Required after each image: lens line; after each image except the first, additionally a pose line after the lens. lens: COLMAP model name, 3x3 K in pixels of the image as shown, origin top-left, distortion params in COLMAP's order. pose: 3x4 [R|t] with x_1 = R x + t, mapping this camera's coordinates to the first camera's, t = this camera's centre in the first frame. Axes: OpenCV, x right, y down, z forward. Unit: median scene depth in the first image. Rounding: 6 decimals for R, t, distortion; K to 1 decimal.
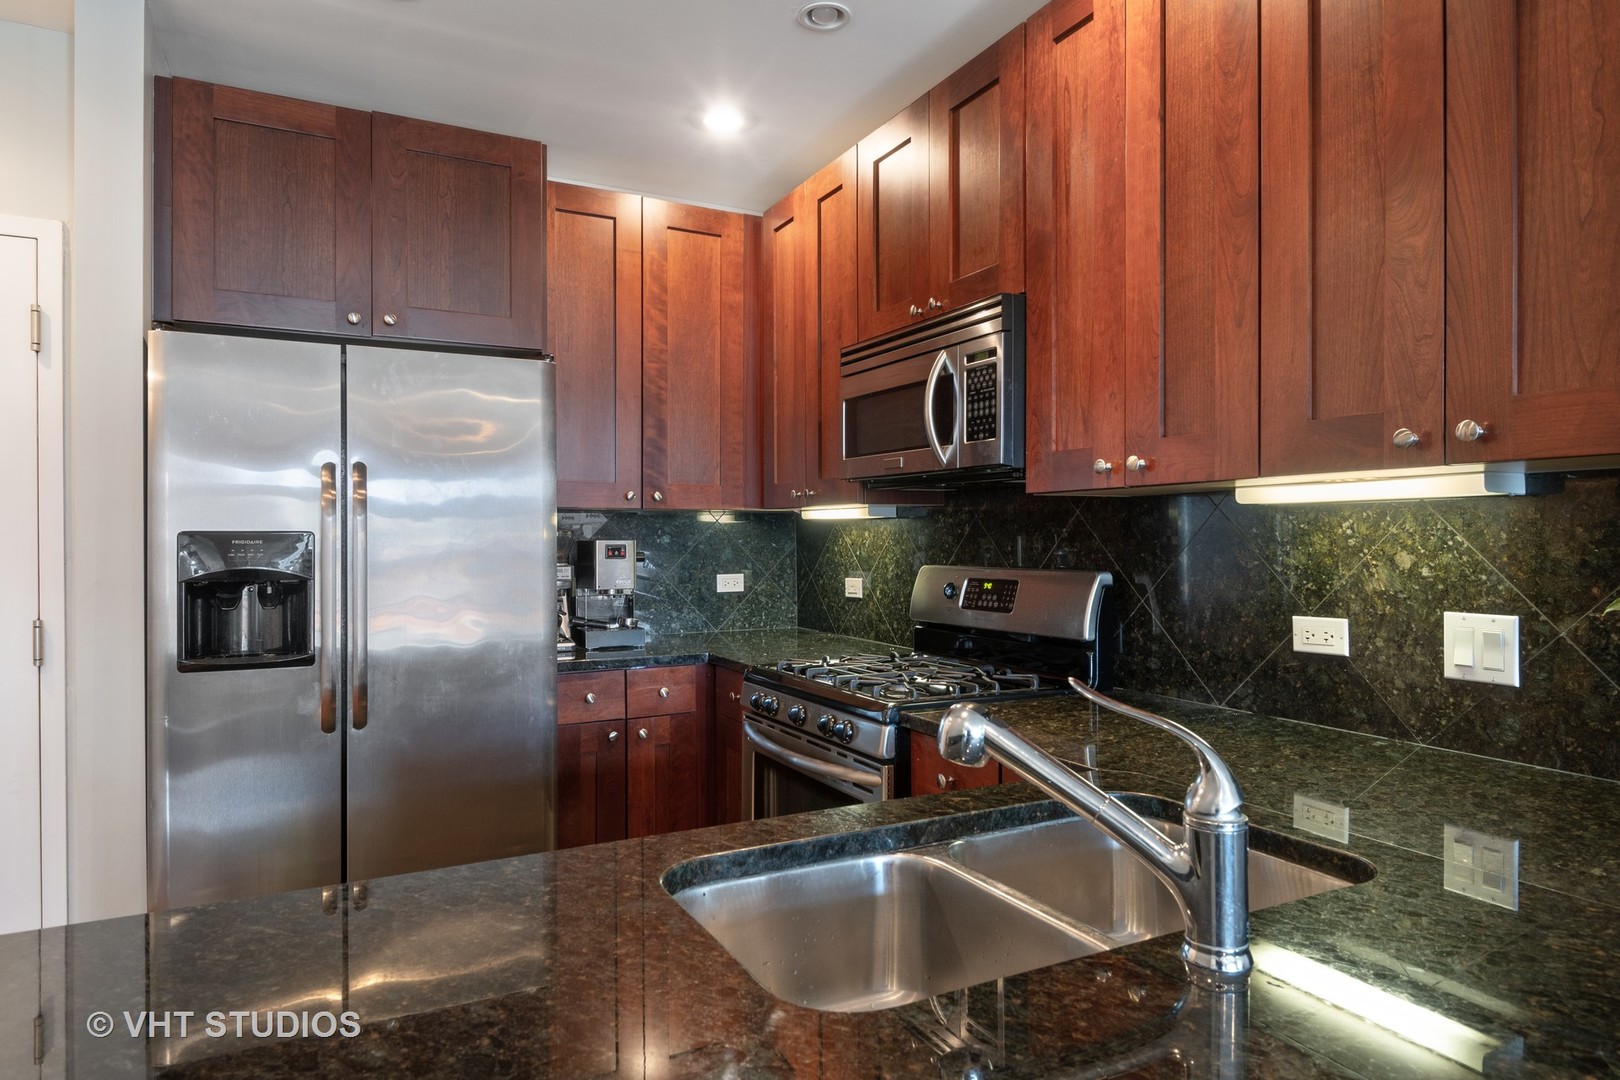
lens RADIAL K [[950.8, 0, 812.8], [0, 950.8, 535.0], [0, 0, 1]] dist [-0.003405, -0.001518]
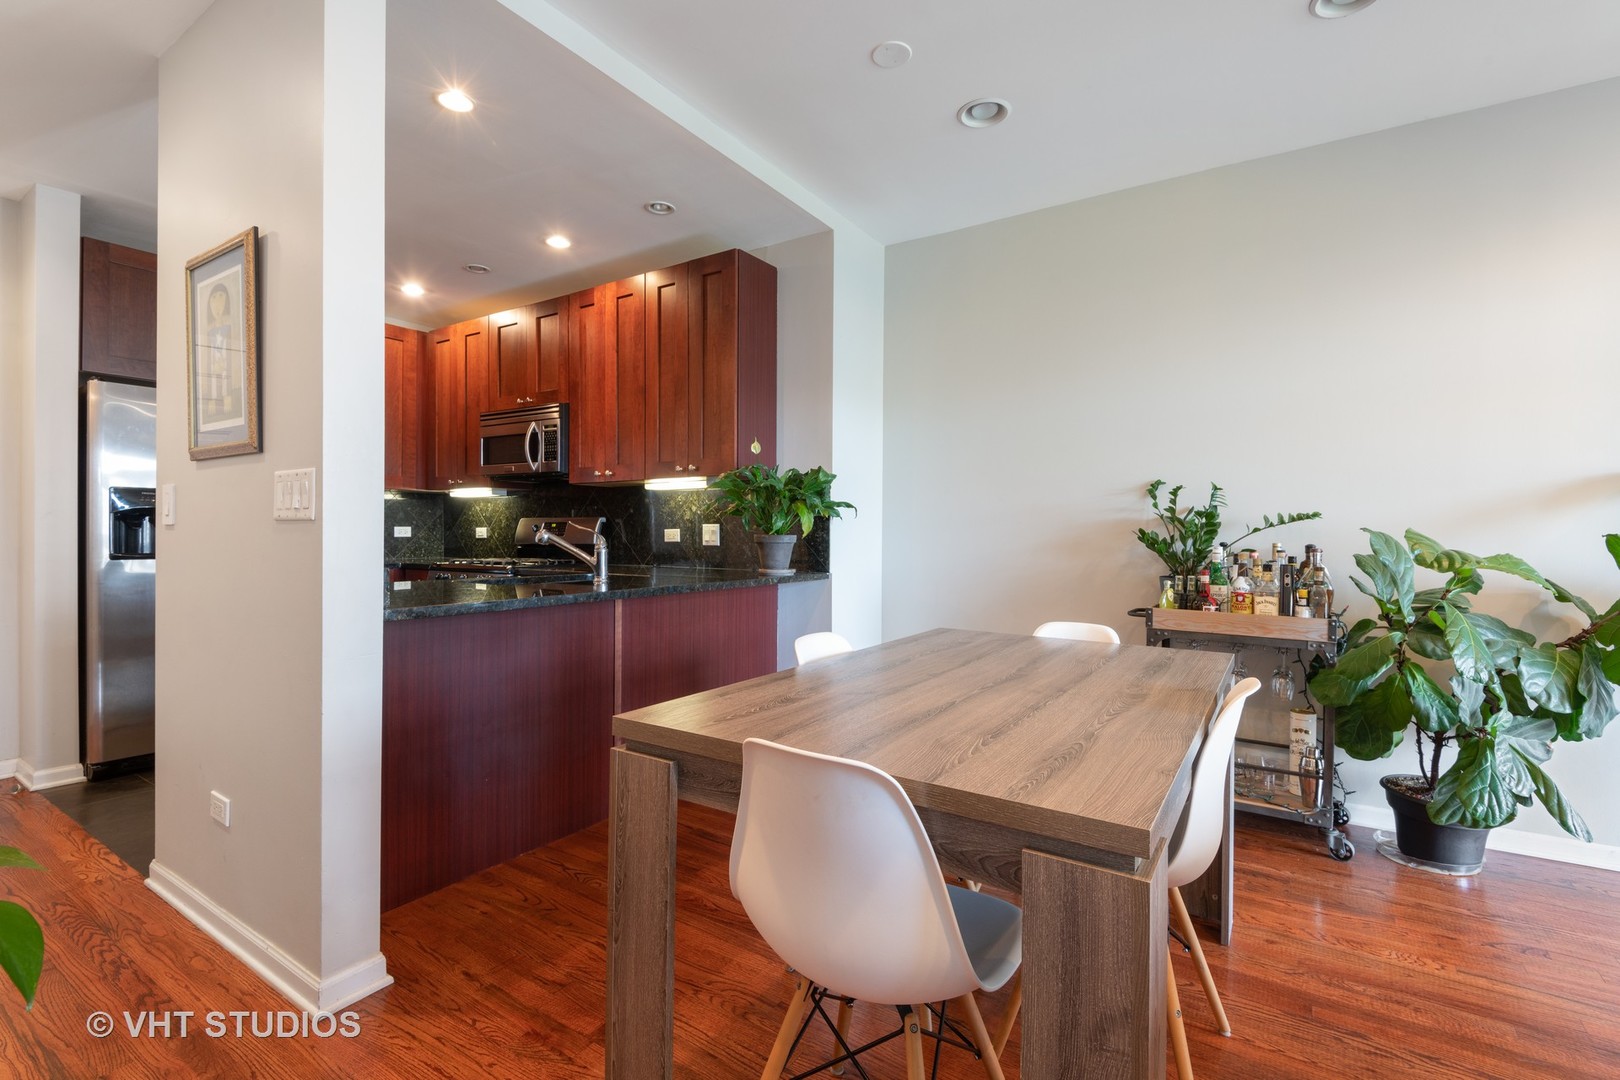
lens RADIAL K [[742.8, 0, 832.6], [0, 742.8, 543.1], [0, 0, 1]] dist [0.002957, -0.000851]
pose [[0.862959, -0.000346, 0.505274, -0.152504], [-0.007445, 0.999883, 0.013400, 0.075076], [-0.505220, -0.015325, 0.862855, -0.960975]]
